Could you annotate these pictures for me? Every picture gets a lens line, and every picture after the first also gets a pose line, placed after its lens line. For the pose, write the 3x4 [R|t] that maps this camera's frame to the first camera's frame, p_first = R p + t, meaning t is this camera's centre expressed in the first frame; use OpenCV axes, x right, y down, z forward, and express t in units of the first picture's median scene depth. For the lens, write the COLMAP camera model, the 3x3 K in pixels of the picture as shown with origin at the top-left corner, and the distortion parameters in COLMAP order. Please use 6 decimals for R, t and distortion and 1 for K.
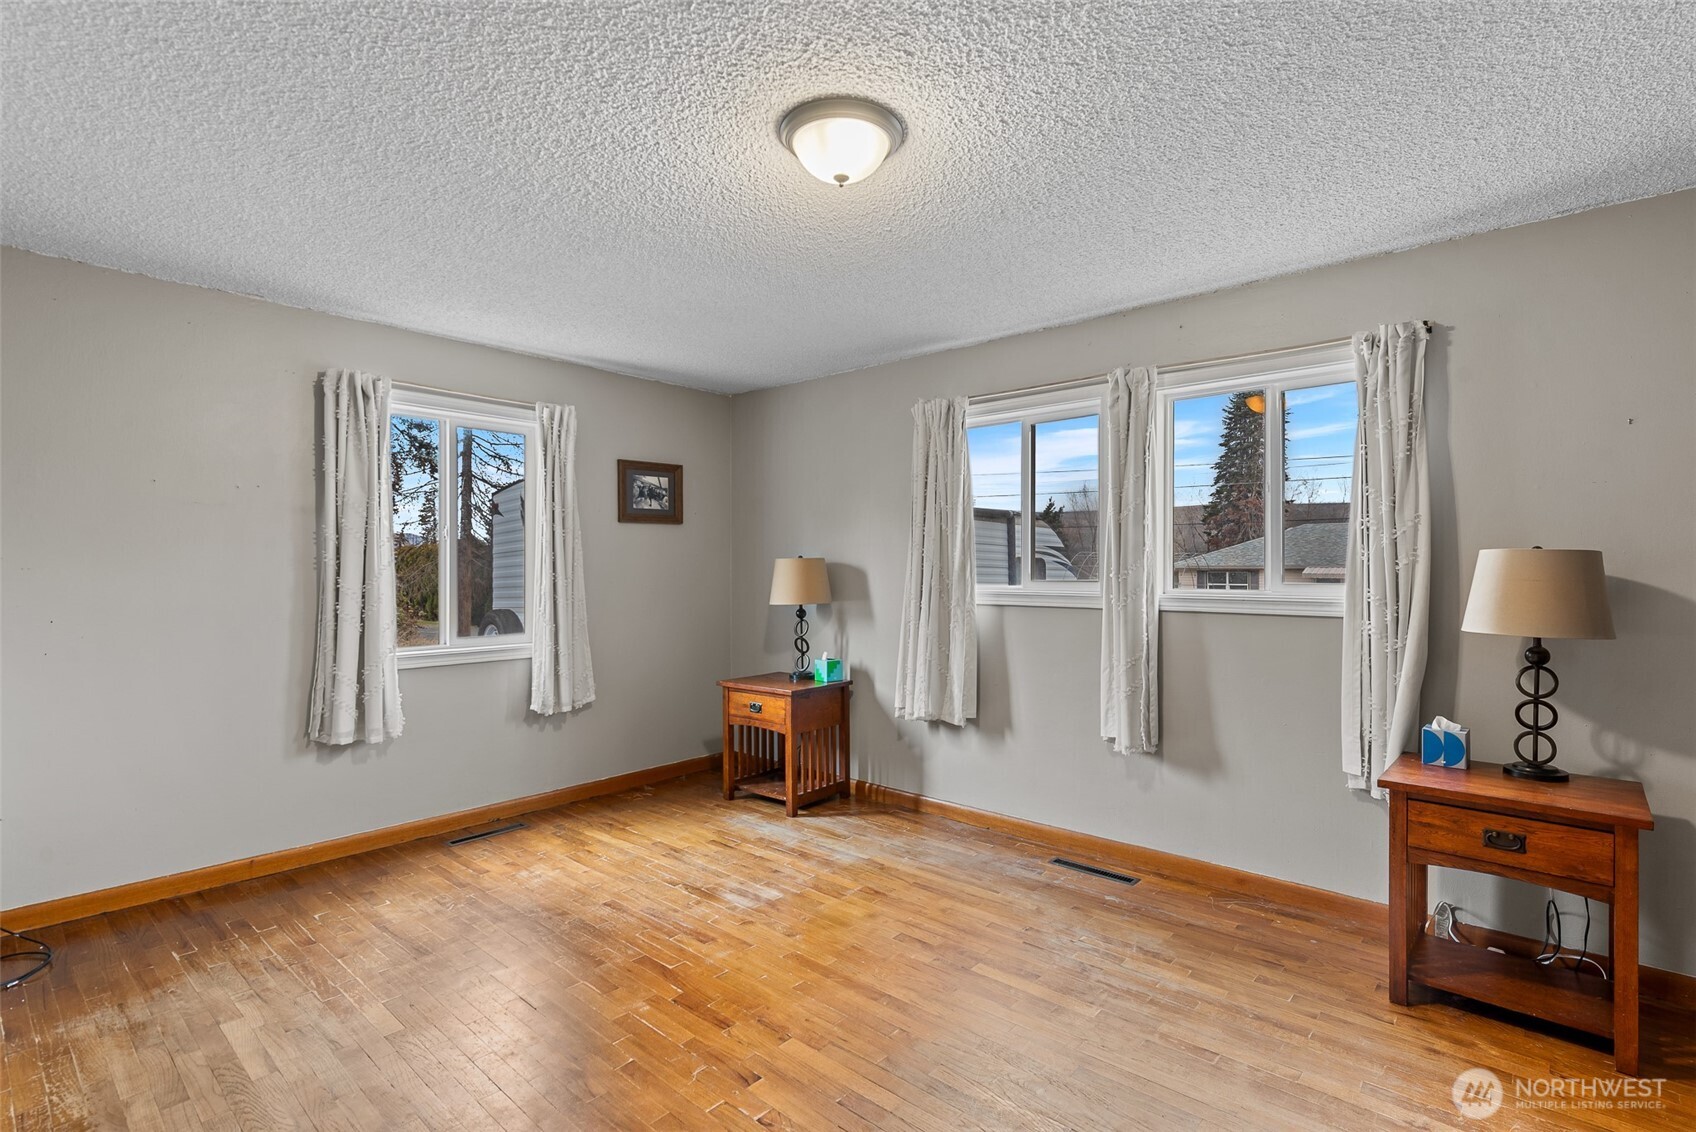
lens RADIAL K [[803.7, 0, 842.8], [0, 803.7, 582.5], [0, 0, 1]] dist [0.000571, -0.000022]
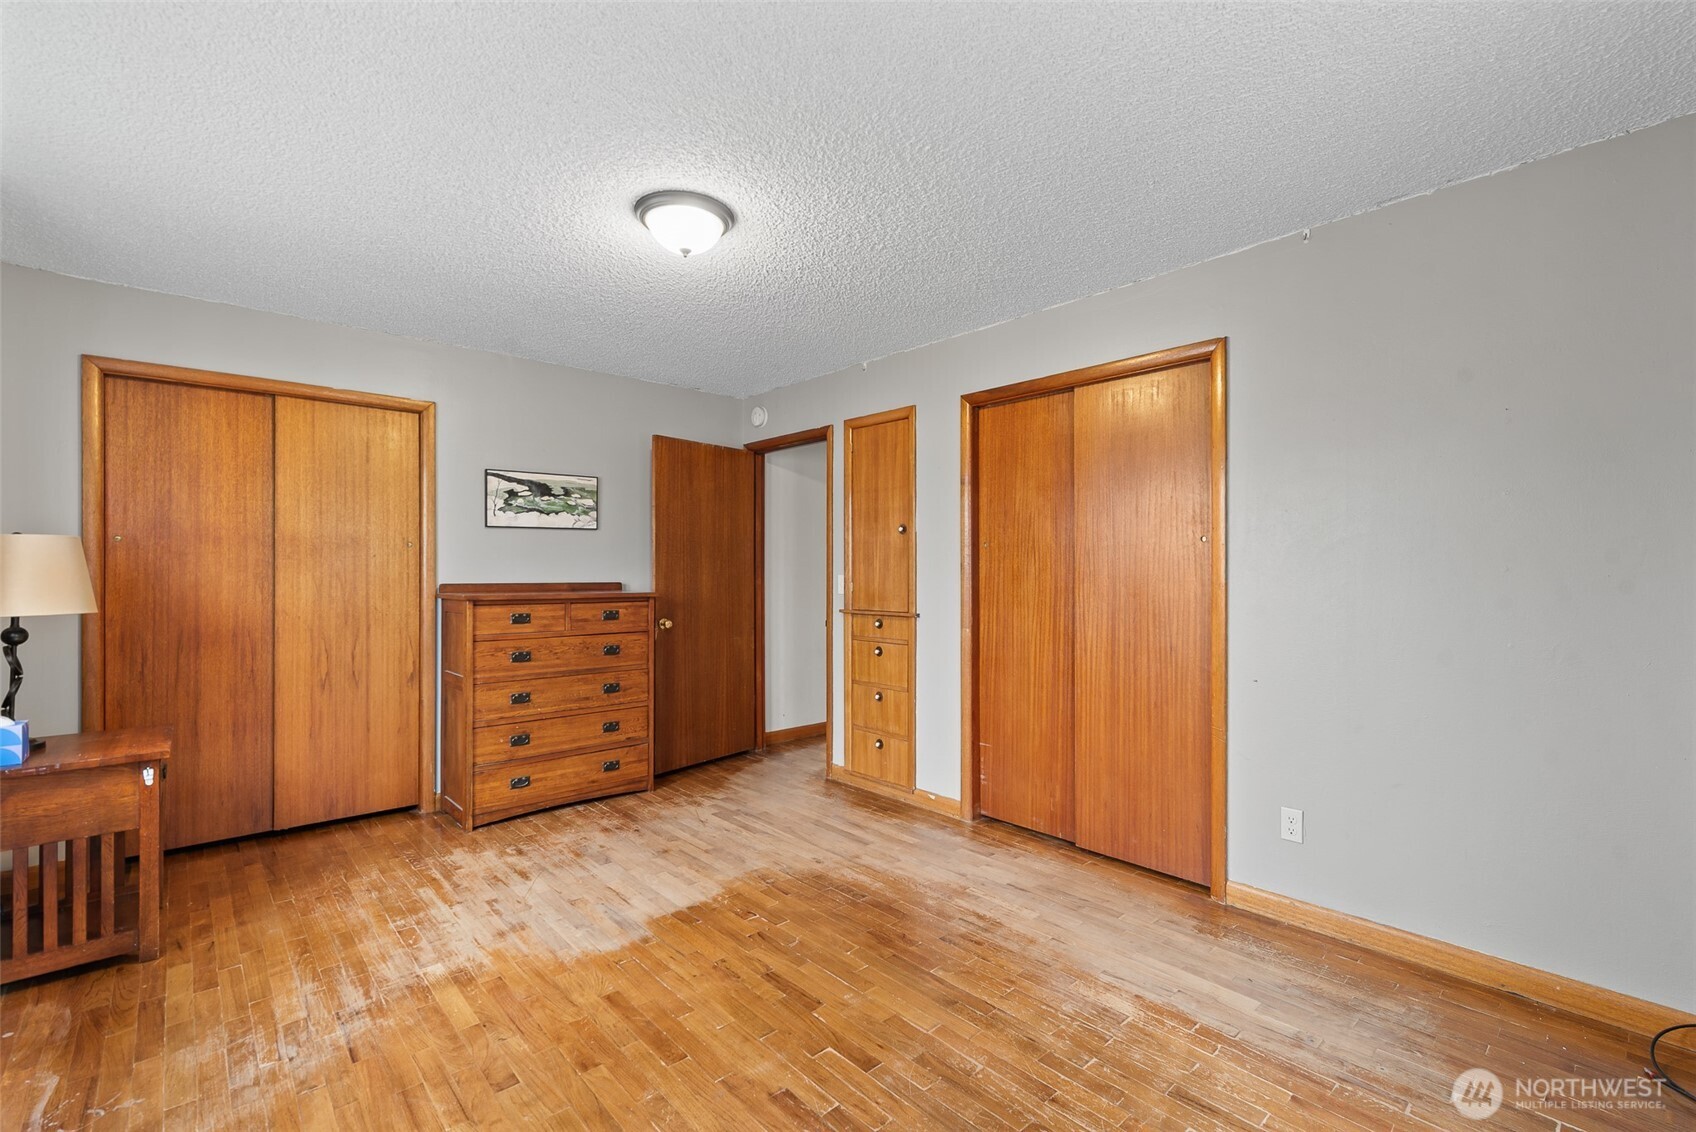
lens RADIAL K [[750.1, 0, 846.2], [0, 750.1, 571.6], [0, 0, 1]] dist [0.002339, 0.000603]
pose [[-0.994288, 0.000262, 0.106731, -0.334697], [0.001888, 0.999884, 0.015128, -0.007994], [-0.106715, 0.015243, -0.994173, 1.871242]]
